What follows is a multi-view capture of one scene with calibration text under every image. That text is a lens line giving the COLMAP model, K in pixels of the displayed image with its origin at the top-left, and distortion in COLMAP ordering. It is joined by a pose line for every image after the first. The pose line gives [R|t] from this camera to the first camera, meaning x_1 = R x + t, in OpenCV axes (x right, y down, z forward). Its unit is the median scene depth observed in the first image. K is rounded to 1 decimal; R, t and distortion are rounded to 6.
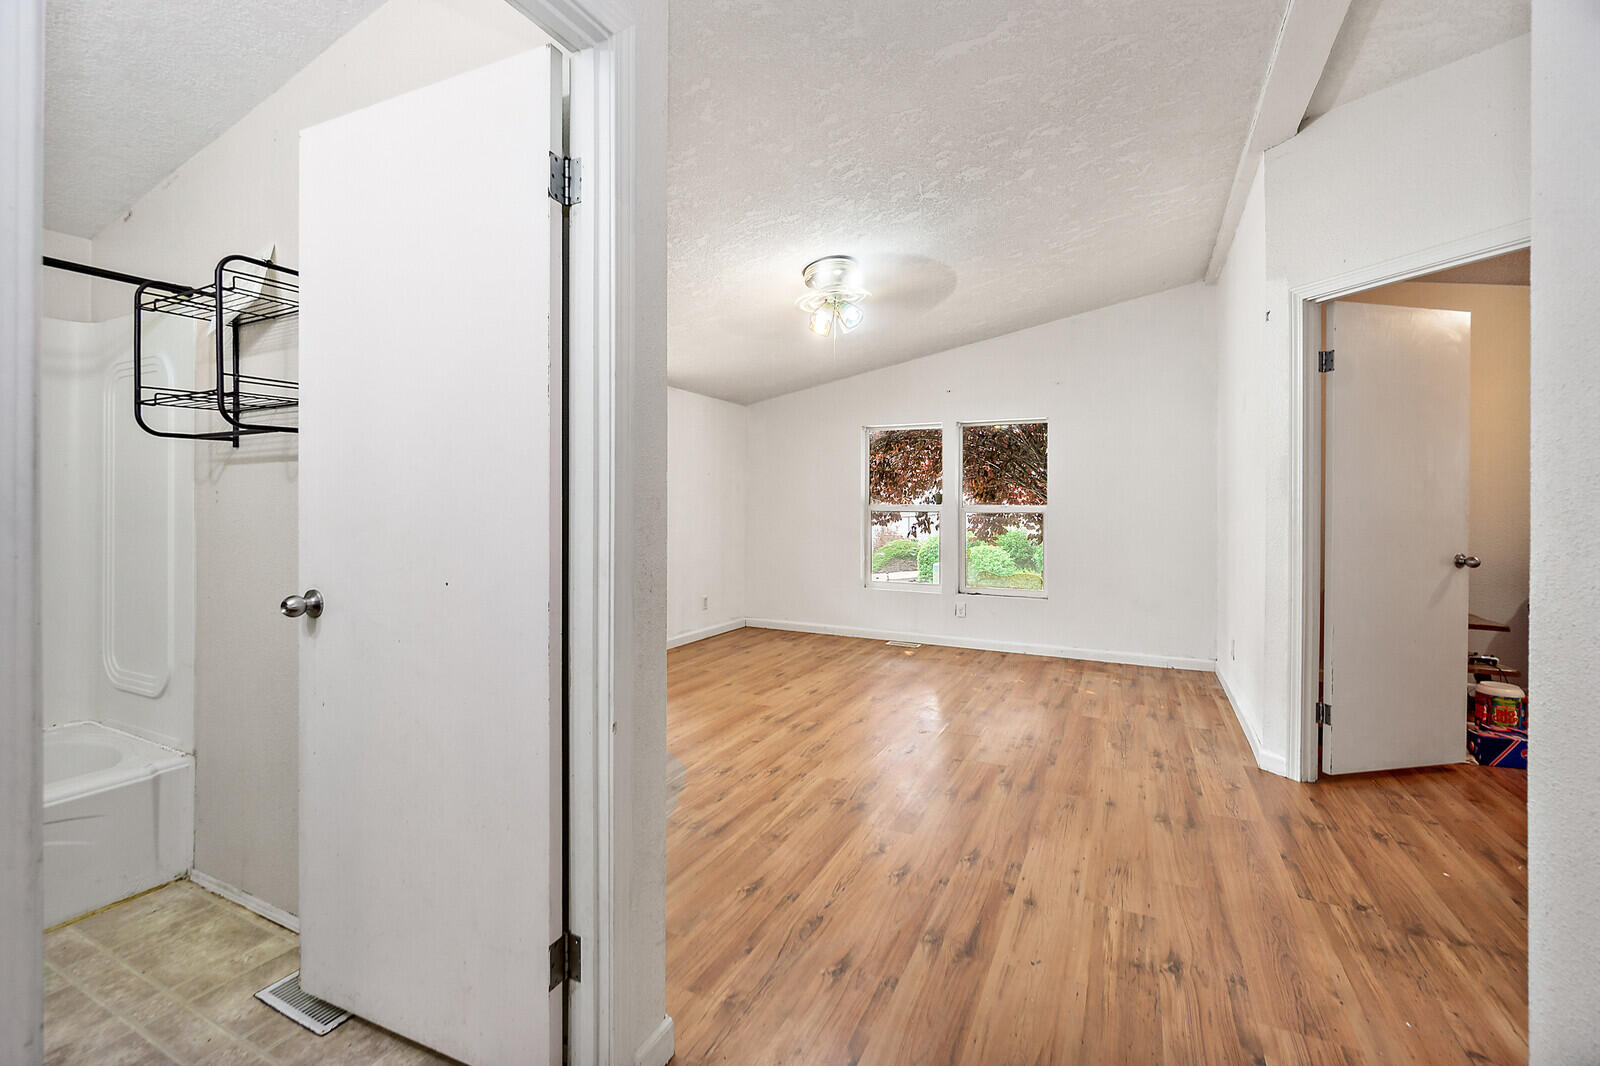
lens RADIAL K [[701.0, 0, 791.3], [0, 701.0, 519.0], [0, 0, 1]] dist [-0.020624, 0.006800]
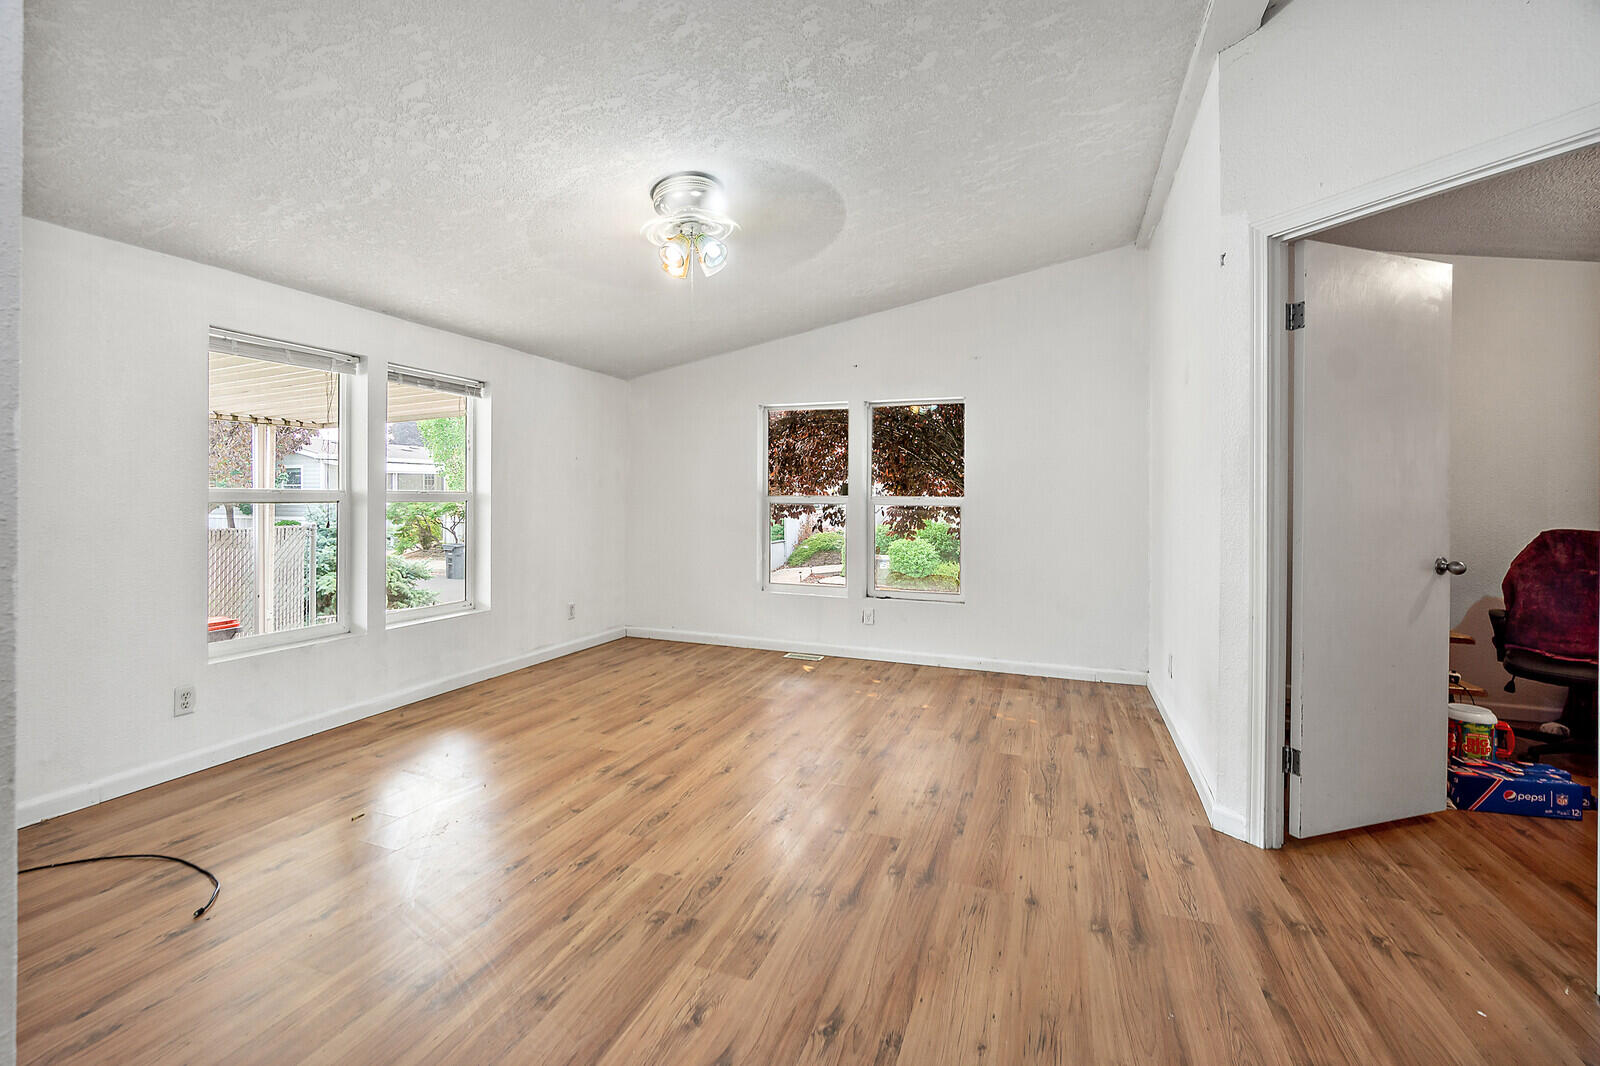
lens RADIAL K [[701.0, 0, 801.7], [0, 701.0, 507.2], [0, 0, 1]] dist [-0.020624, 0.006800]
pose [[0.994220, 0.002555, 0.107329, 0.117412], [-0.002065, 0.999987, -0.004675, -0.004010], [-0.107340, 0.004426, 0.994213, 0.252170]]
